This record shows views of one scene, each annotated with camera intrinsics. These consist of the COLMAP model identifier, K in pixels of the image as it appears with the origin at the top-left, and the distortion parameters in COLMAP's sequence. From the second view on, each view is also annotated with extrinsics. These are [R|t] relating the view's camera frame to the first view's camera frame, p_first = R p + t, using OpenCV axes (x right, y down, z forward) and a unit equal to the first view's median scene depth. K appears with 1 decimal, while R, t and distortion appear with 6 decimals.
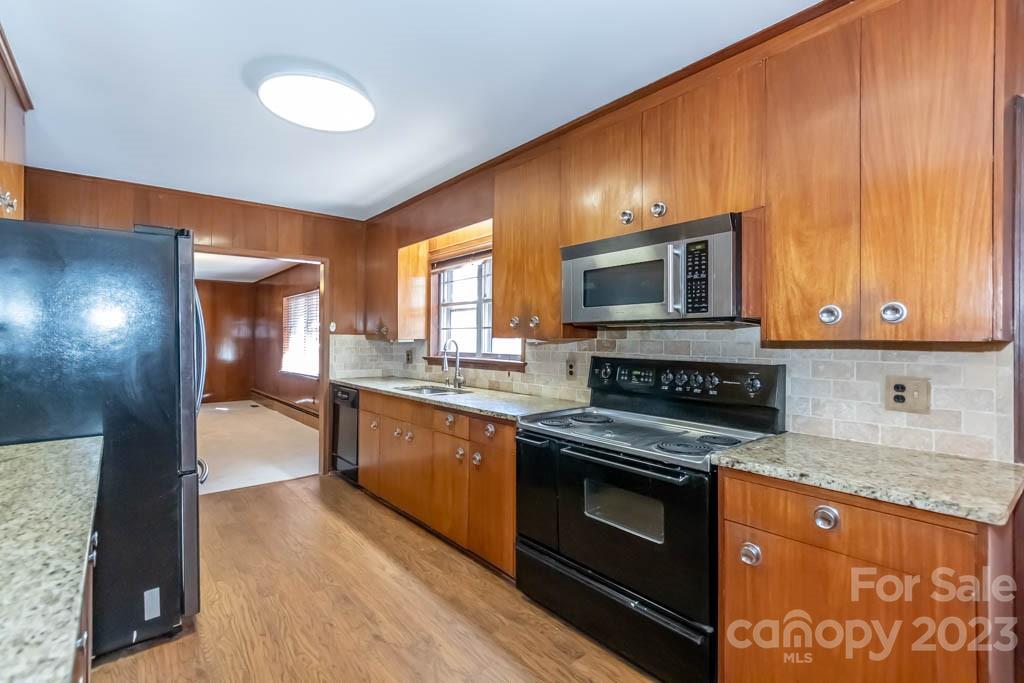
lens RADIAL K [[477.2, 0, 510.9], [0, 477.2, 340.8], [0, 0, 1]] dist [0.005584, 0.000359]
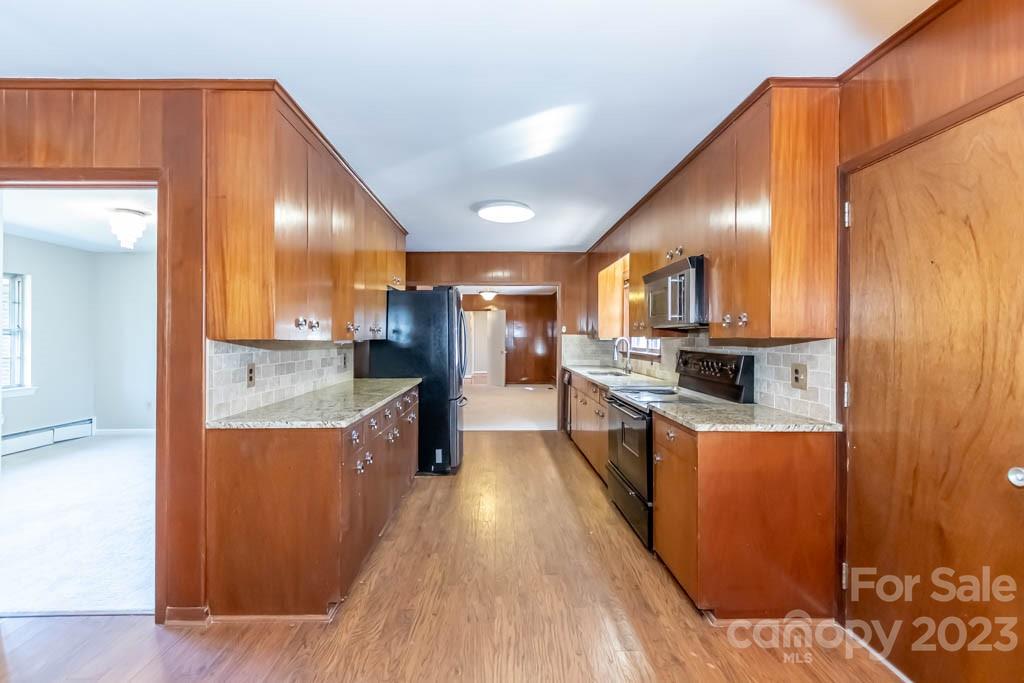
lens RADIAL K [[477.2, 0, 508.0], [0, 477.2, 340.2], [0, 0, 1]] dist [0.005584, 0.000359]
pose [[0.789407, 0.006733, -0.613834, 0.551370], [-0.007570, 0.999971, 0.001234, 0.005673], [0.613824, 0.003672, 0.789434, -0.351359]]
